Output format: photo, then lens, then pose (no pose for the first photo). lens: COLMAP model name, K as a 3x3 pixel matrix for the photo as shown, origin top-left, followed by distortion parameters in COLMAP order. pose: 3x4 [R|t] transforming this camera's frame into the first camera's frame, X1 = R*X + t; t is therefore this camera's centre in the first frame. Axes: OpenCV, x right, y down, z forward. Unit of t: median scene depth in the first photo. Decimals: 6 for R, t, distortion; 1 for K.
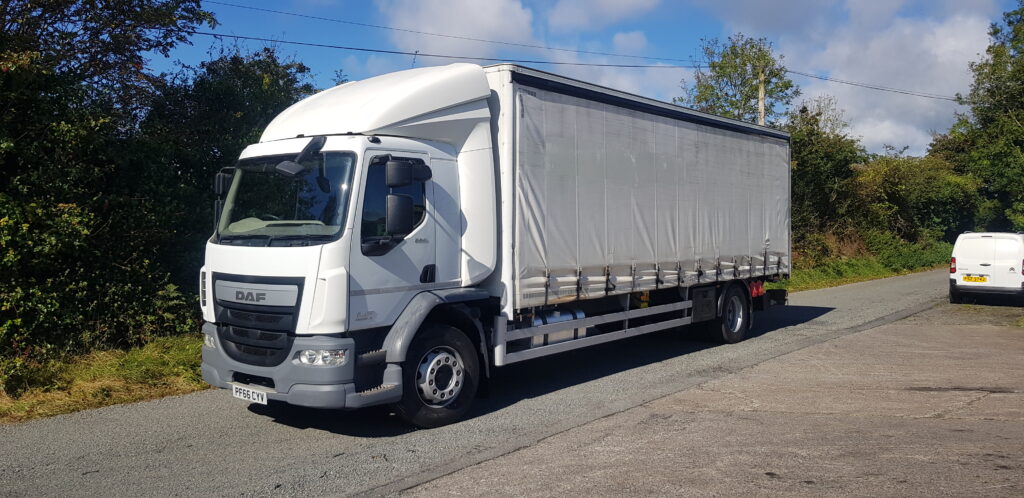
lens RADIAL K [[799.7, 0, 509.3], [0, 799.7, 209.8], [0, 0, 1]] dist [0.096365, -0.159558]
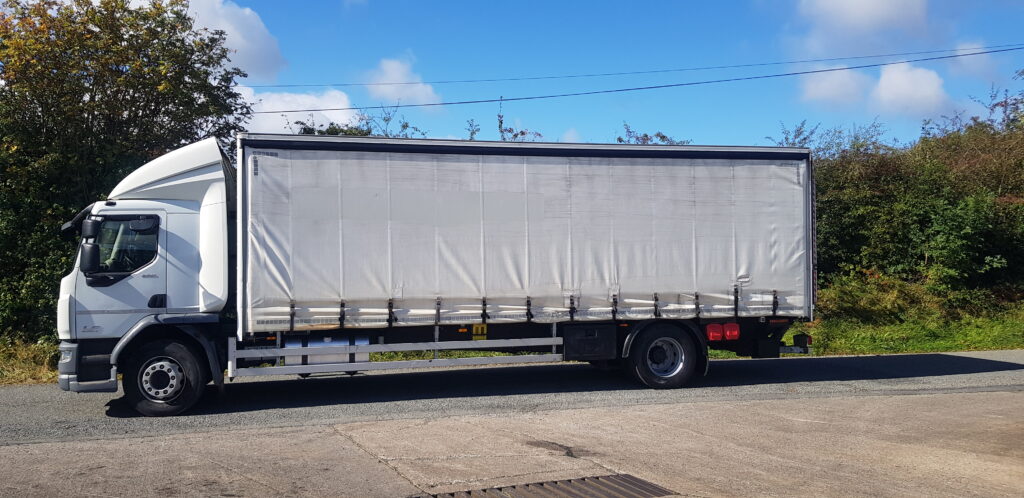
lens RADIAL K [[799.7, 0, 509.3], [0, 799.7, 209.8], [0, 0, 1]] dist [0.096365, -0.159558]
pose [[0.797267, -0.017861, -0.603363, 1.042371], [0.011924, 0.999833, -0.013841, -0.040392], [0.603509, 0.003840, 0.797347, 0.247966]]
